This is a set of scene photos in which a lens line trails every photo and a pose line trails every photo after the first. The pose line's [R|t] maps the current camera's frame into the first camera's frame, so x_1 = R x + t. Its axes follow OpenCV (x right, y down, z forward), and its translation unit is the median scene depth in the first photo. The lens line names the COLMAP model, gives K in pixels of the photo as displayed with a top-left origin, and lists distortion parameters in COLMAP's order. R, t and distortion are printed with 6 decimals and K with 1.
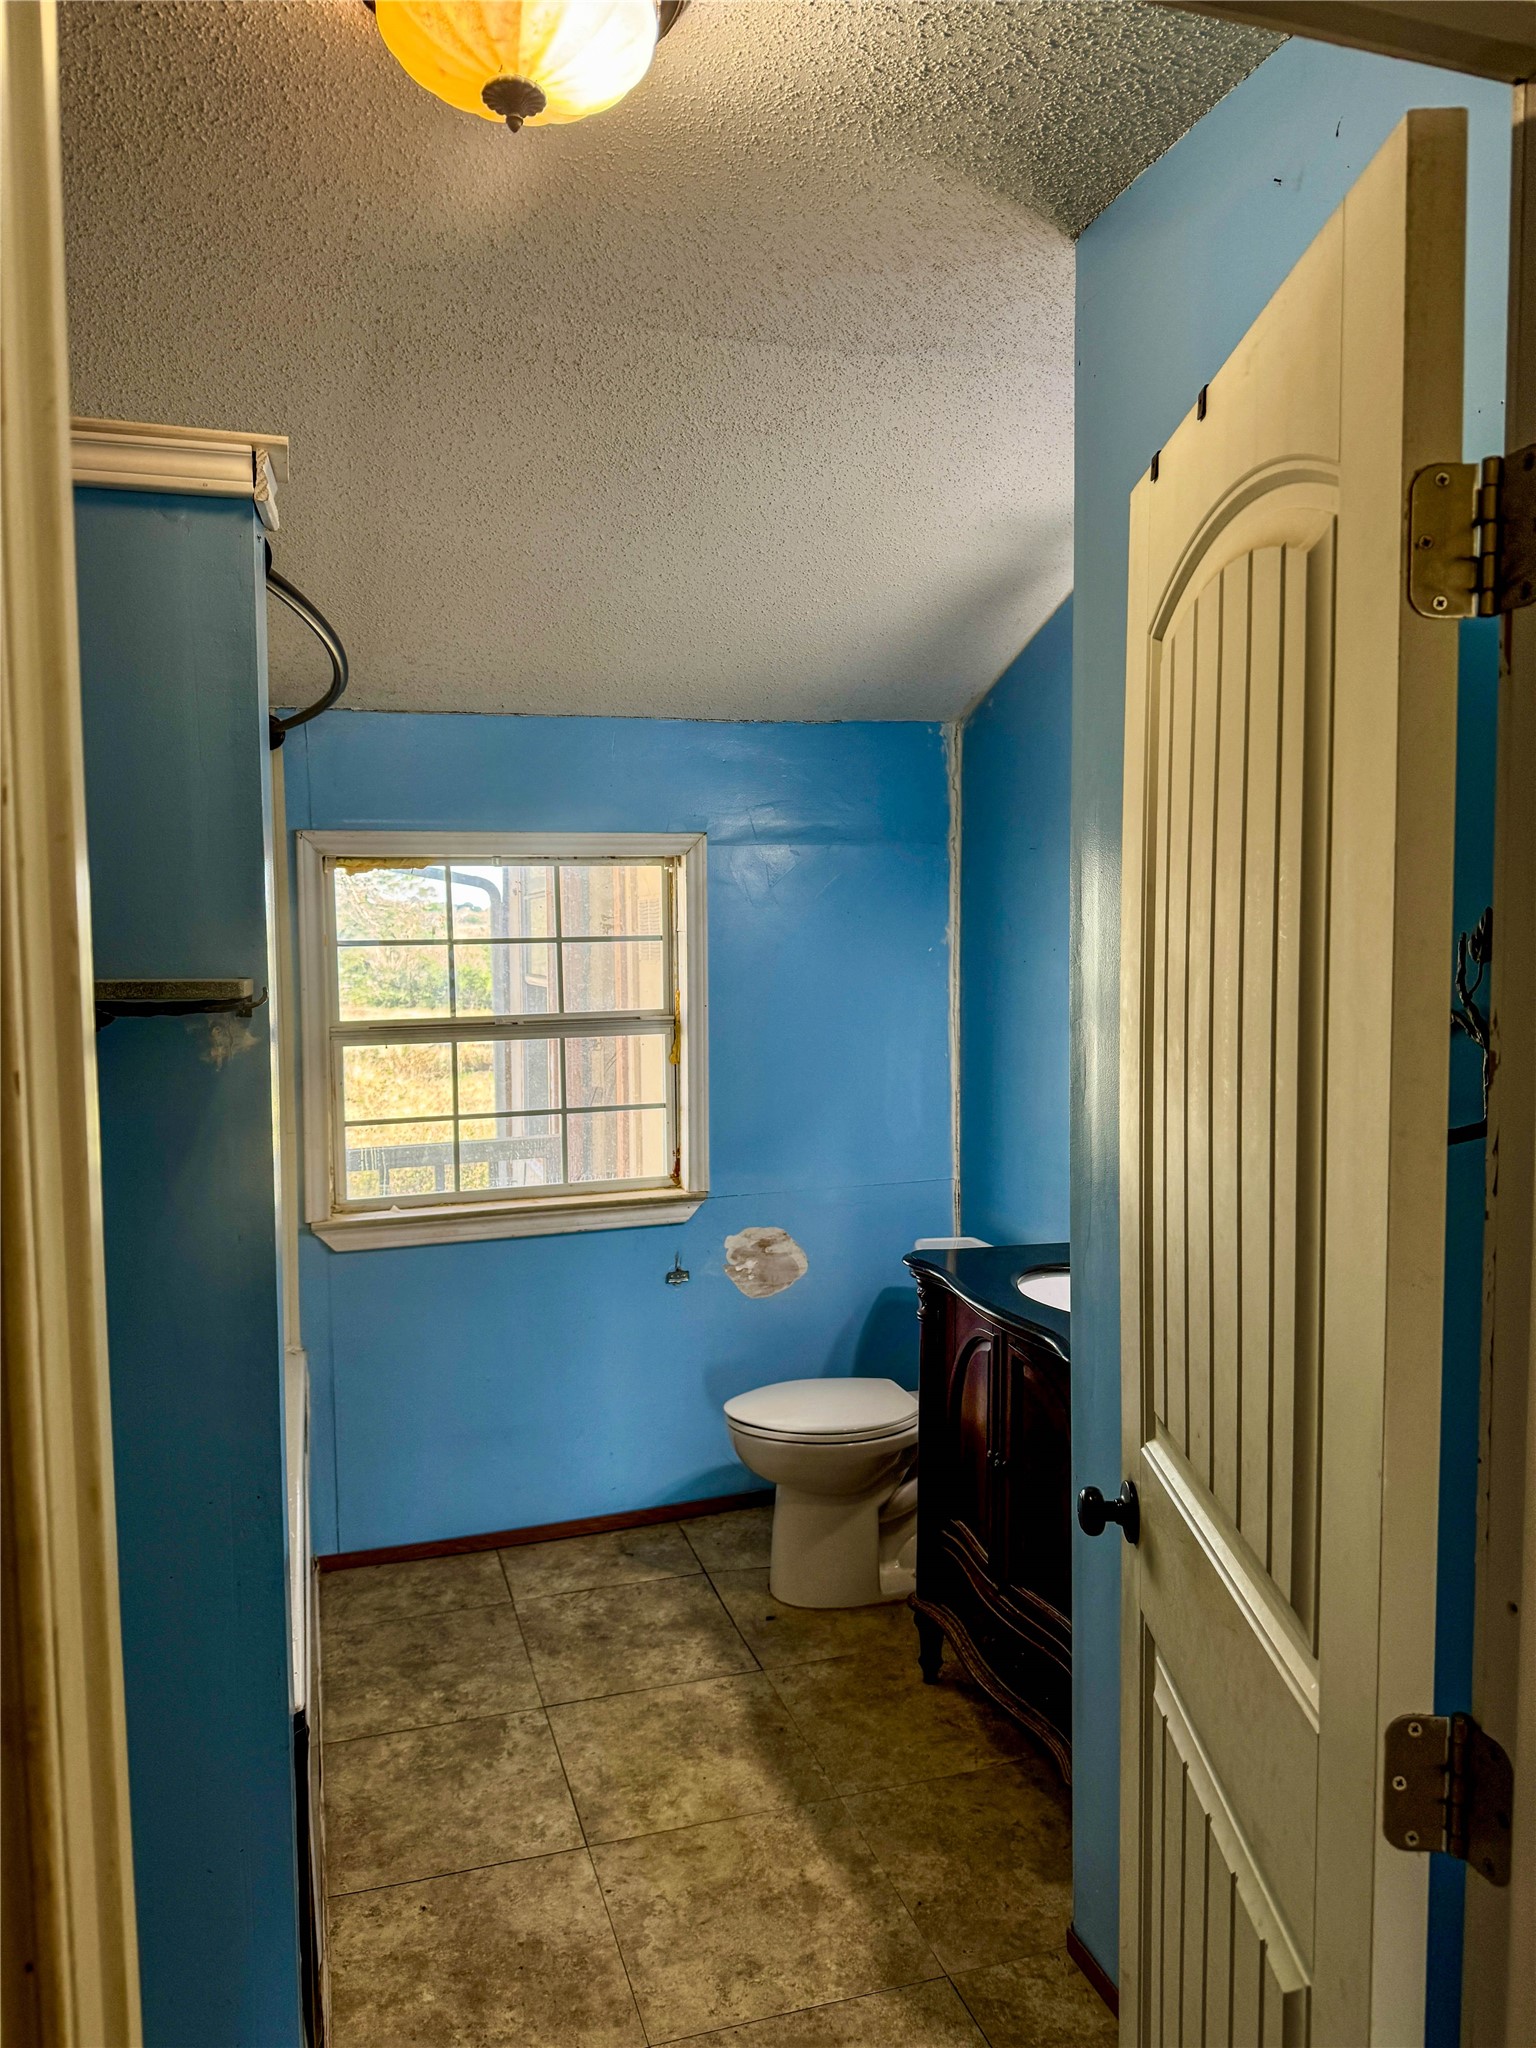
lens RADIAL K [[1428.0, 0, 787.7], [0, 1428.0, 1014.3], [0, 0, 1]] dist [0.044683, -0.071750]
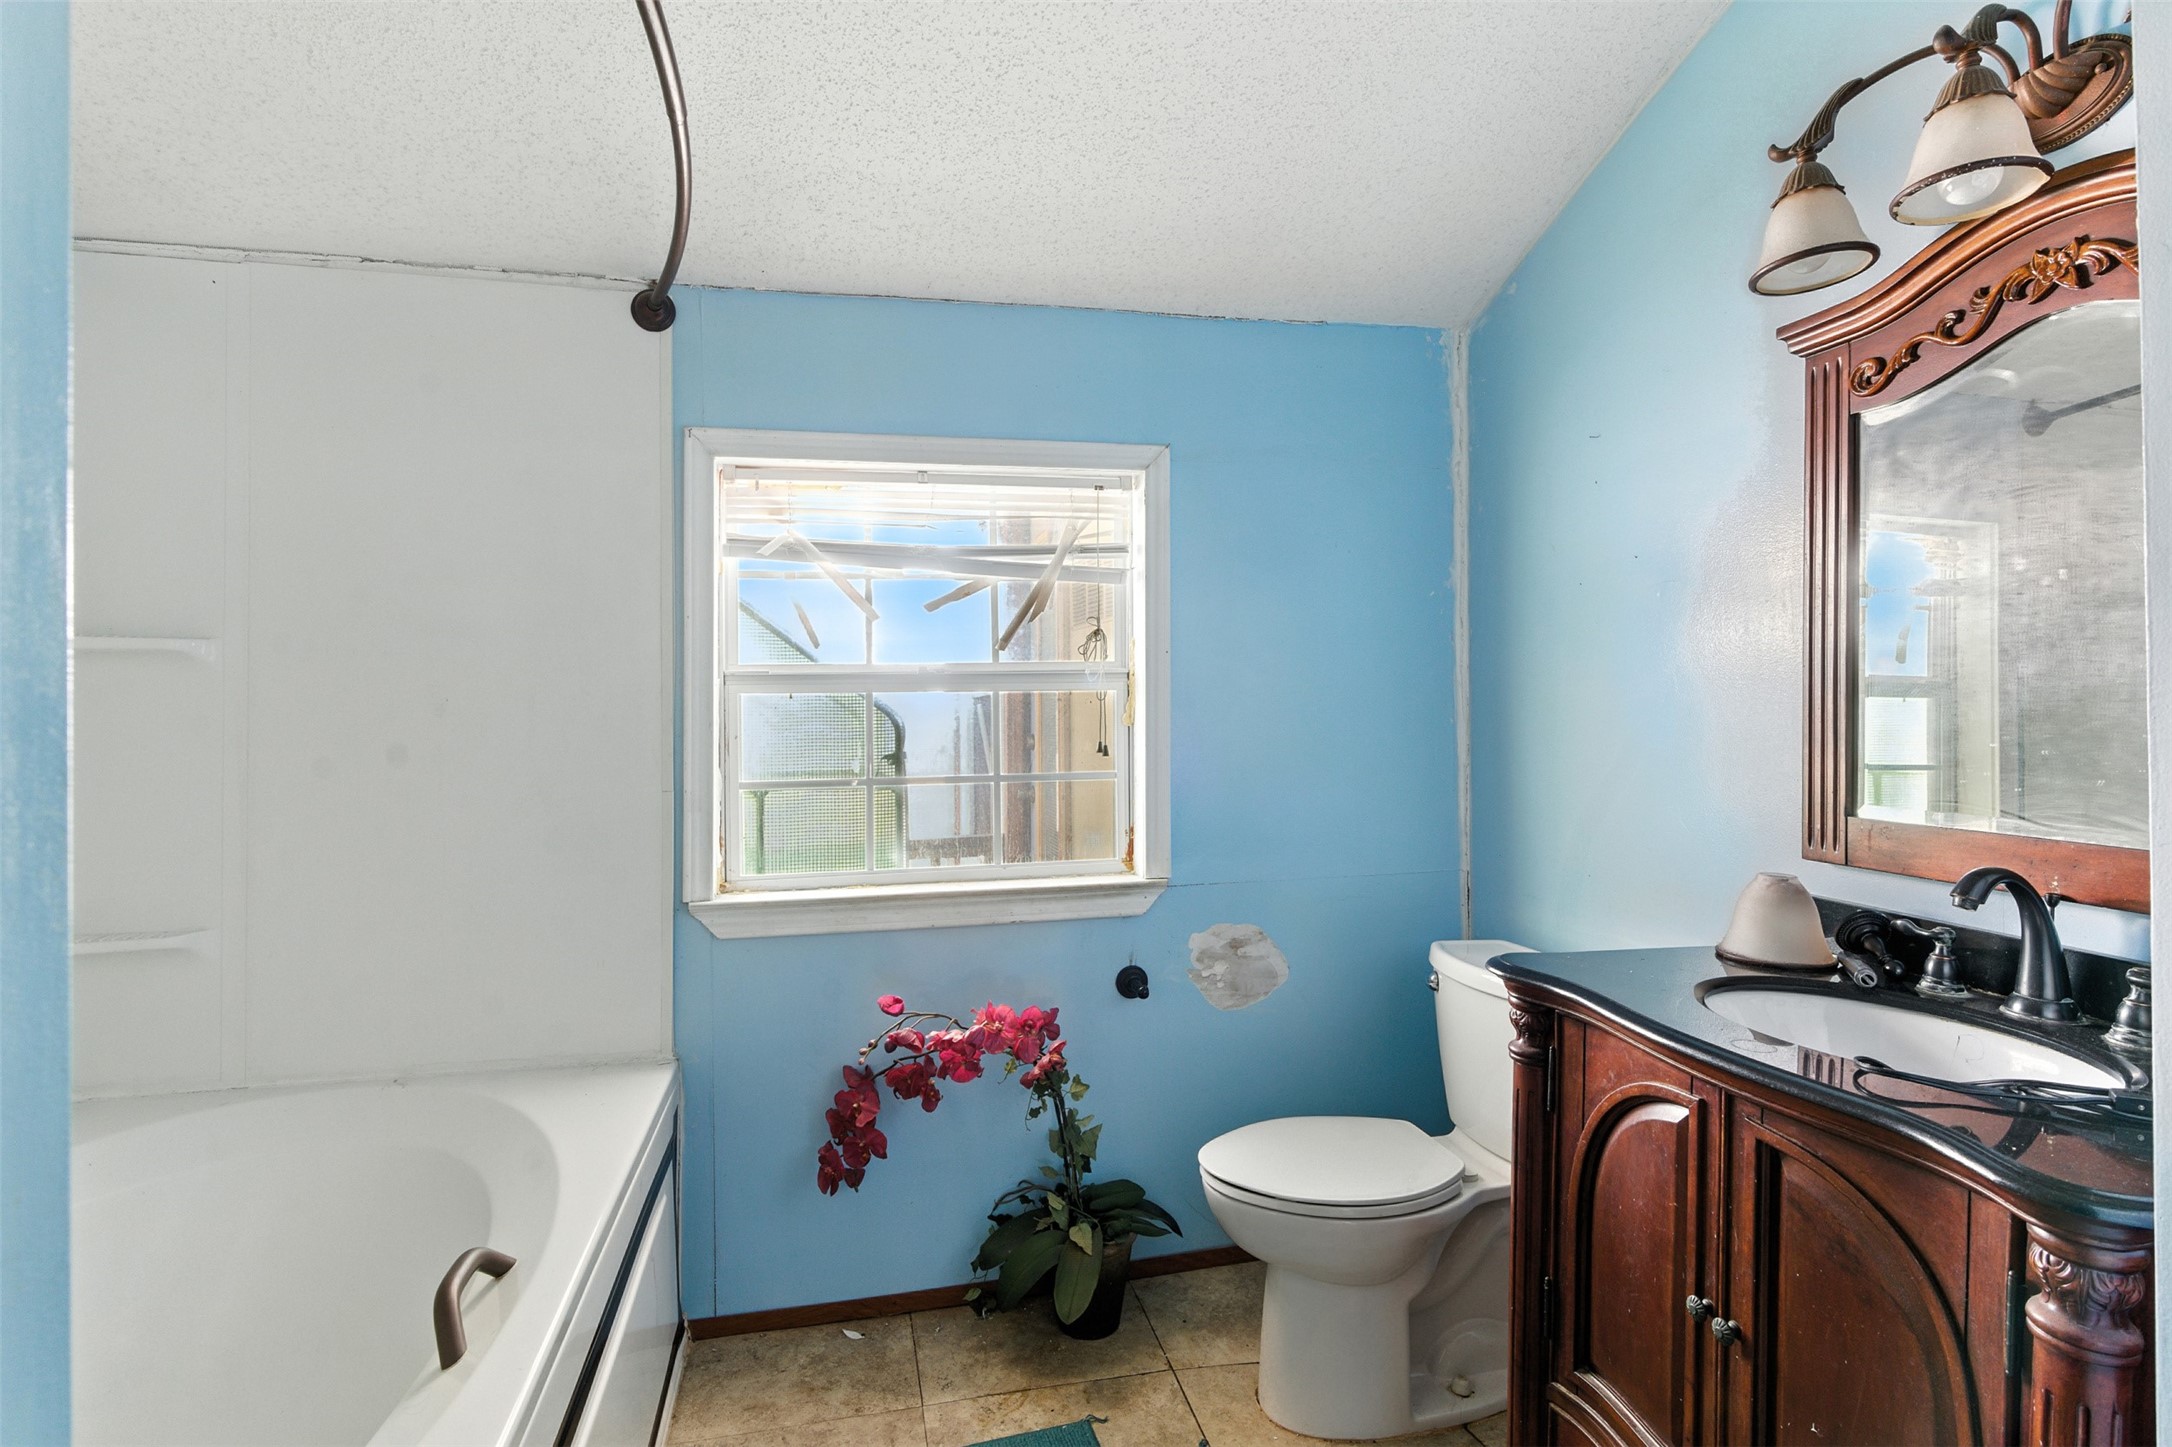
lens RADIAL K [[1078.8, 0, 1064.6], [0, 1078.8, 712.2], [0, 0, 1]] dist [-0.007409, 0.005584]
pose [[0.995213, 0.002484, -0.097702, -0.054762], [-0.008405, 0.998149, -0.060238, 0.066175], [0.097372, 0.060771, 0.993391, 0.369376]]
